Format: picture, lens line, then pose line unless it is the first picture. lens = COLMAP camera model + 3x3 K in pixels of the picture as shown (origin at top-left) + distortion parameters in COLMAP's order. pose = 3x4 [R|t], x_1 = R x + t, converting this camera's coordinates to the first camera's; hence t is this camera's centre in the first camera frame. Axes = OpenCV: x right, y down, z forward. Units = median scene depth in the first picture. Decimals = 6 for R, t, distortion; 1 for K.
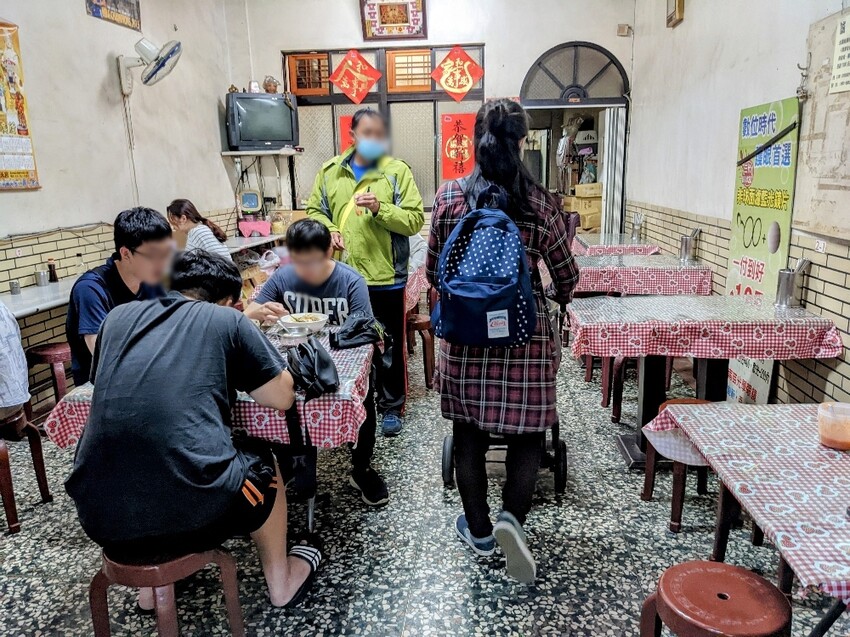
lens RADIAL K [[663.6, 0, 426.4], [0, 663.6, 318.9], [0, 0, 1]] dist [0.000281, -0.008385]
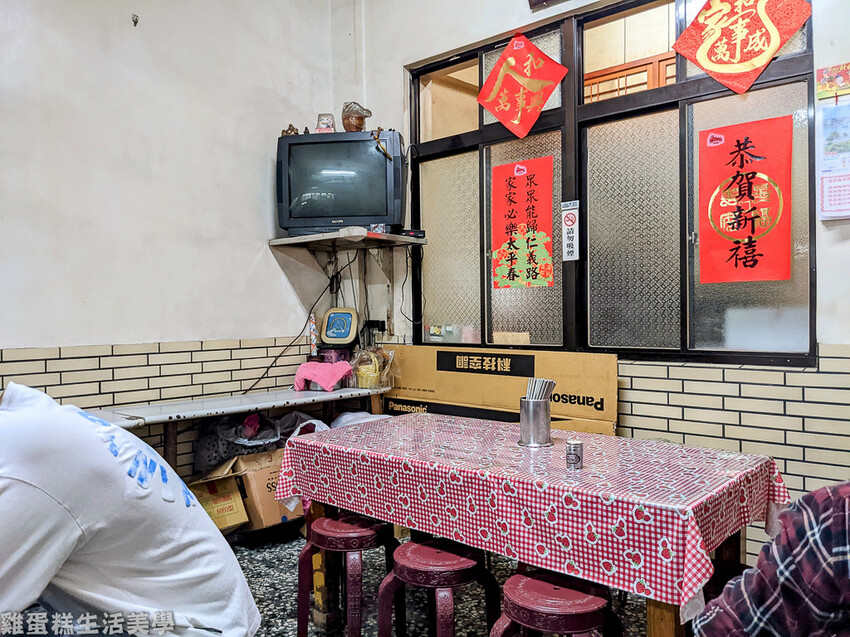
lens RADIAL K [[663.6, 0, 424.9], [0, 663.6, 322.6], [0, 0, 1]] dist [0.000281, -0.008385]
pose [[0.818126, 0.015148, -0.574839, 0.123554], [-0.127790, 0.979446, -0.156063, -0.102480], [0.560660, 0.201138, 0.803246, 0.591378]]
